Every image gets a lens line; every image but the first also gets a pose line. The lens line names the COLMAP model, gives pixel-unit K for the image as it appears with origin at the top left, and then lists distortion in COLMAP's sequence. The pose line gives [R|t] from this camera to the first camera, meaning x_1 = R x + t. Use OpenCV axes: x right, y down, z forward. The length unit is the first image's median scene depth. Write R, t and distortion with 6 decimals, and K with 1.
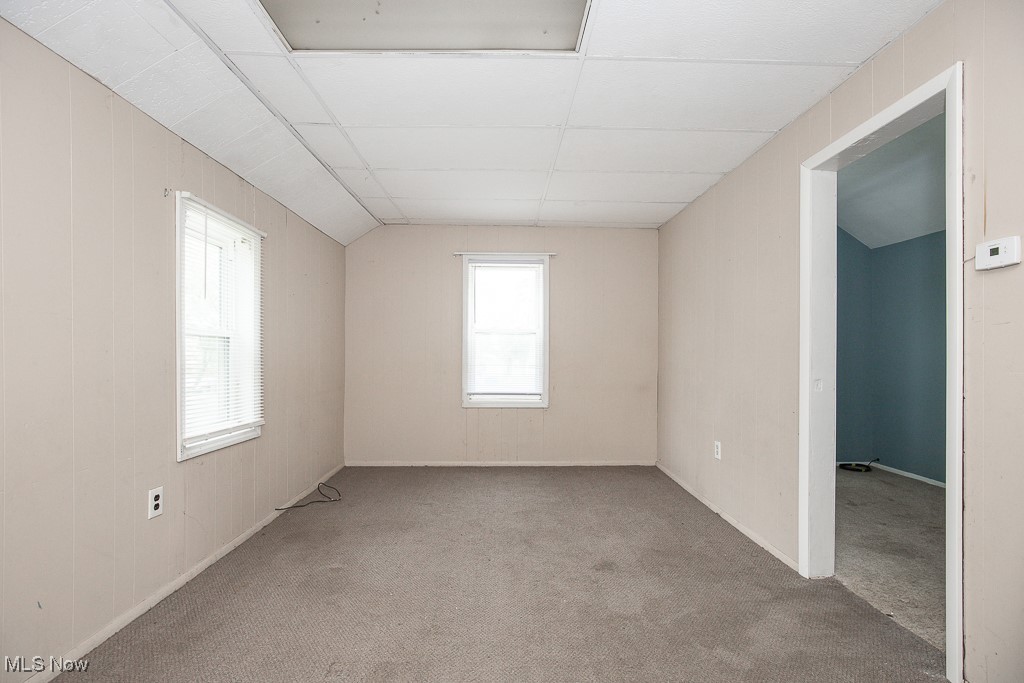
lens RADIAL K [[492.1, 0, 511.3], [0, 492.1, 347.8], [0, 0, 1]] dist [-0.006112, -0.000332]
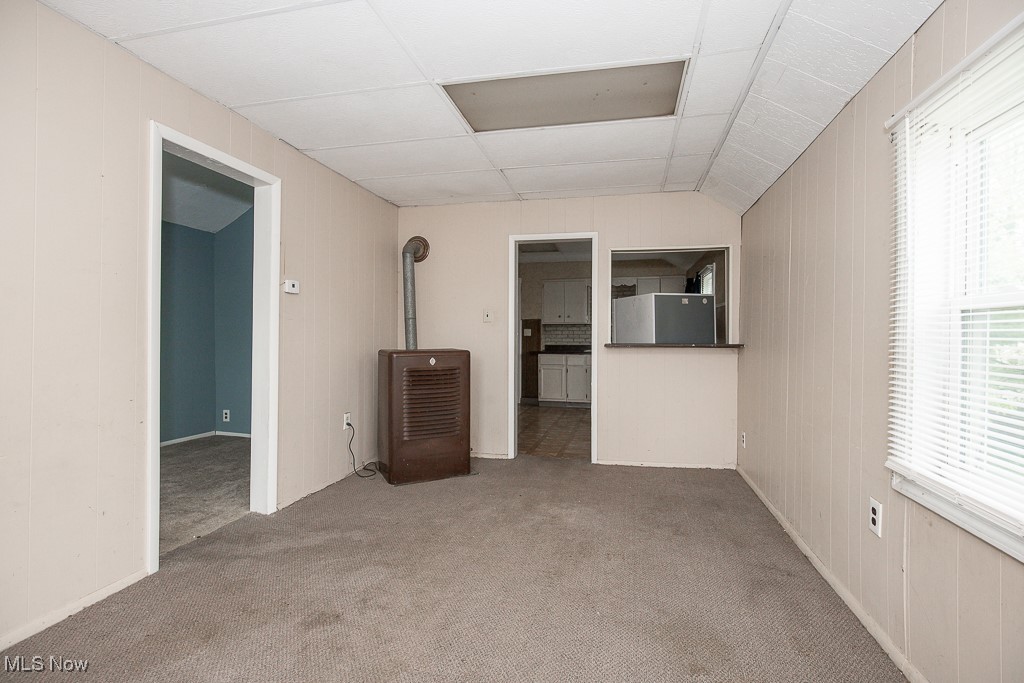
lens RADIAL K [[492.1, 0, 512.6], [0, 492.1, 341.1], [0, 0, 1]] dist [-0.006112, -0.000332]
pose [[-0.970280, -0.011183, 0.241727, -0.329103], [-0.012554, 0.999913, -0.004132, 0.029983], [-0.241660, -0.007044, -0.970335, 2.063308]]
